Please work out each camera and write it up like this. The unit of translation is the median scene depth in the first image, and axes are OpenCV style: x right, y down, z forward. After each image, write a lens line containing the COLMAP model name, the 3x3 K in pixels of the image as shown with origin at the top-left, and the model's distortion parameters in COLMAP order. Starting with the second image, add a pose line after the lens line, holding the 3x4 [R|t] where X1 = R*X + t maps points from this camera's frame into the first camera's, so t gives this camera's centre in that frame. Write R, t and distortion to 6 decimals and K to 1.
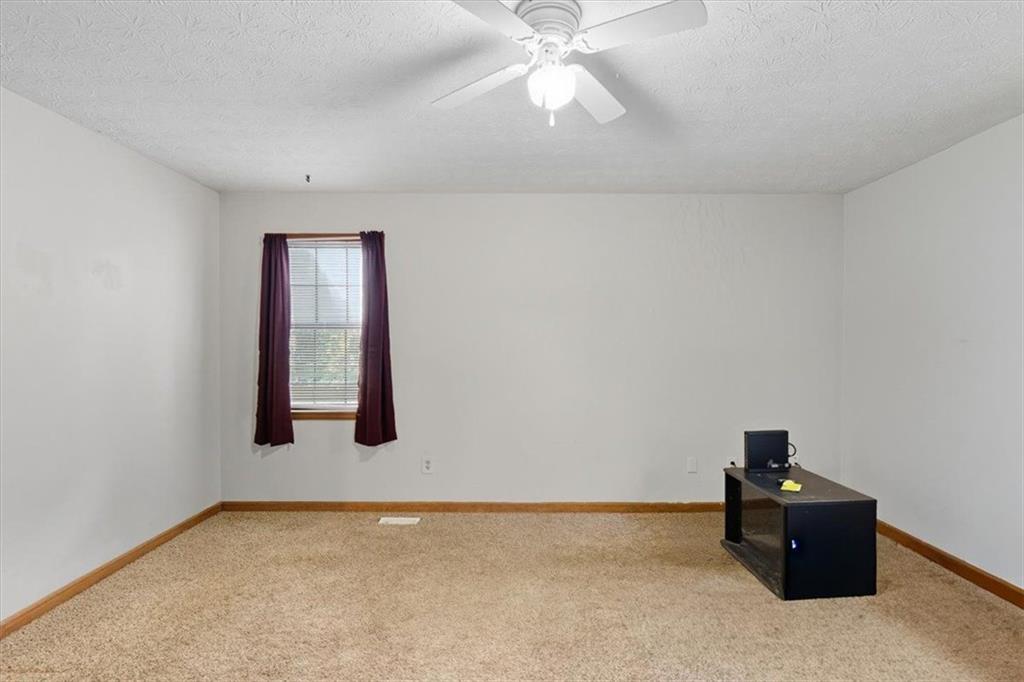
lens RADIAL K [[513.7, 0, 512.9], [0, 513.7, 355.4], [0, 0, 1]] dist [0.000246, -0.000073]
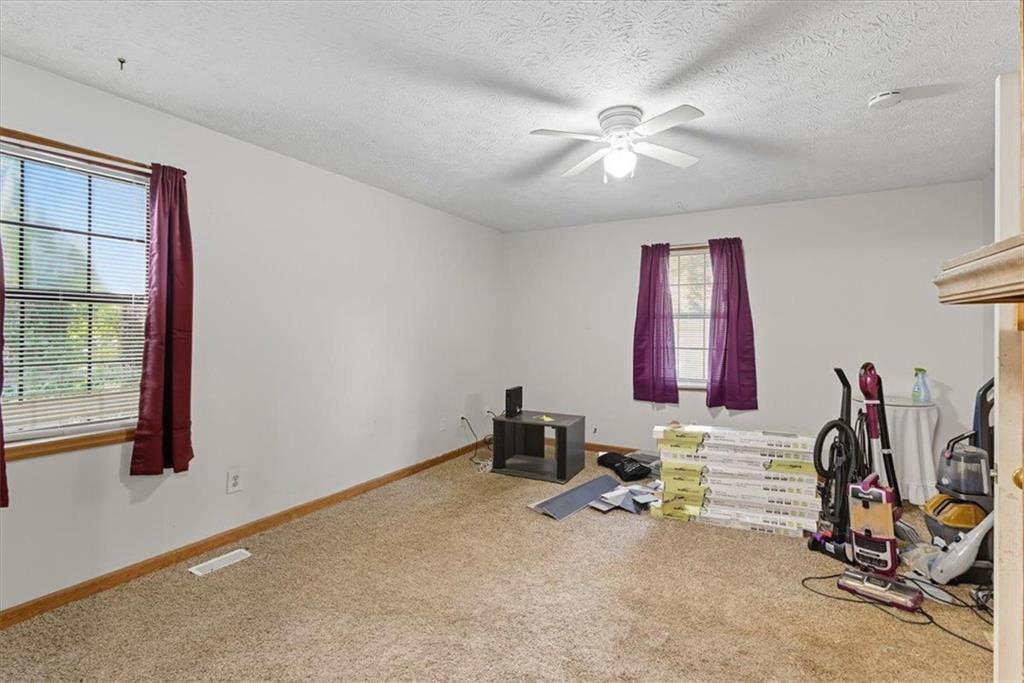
lens RADIAL K [[476.5, 0, 512.2], [0, 476.5, 333.3], [0, 0, 1]] dist [-0.000603, -0.000141]
pose [[0.494000, -0.001889, 0.869460, -0.660146], [0.014809, 0.999871, -0.006242, -0.003474], [-0.869336, 0.015959, 0.493964, 0.294625]]
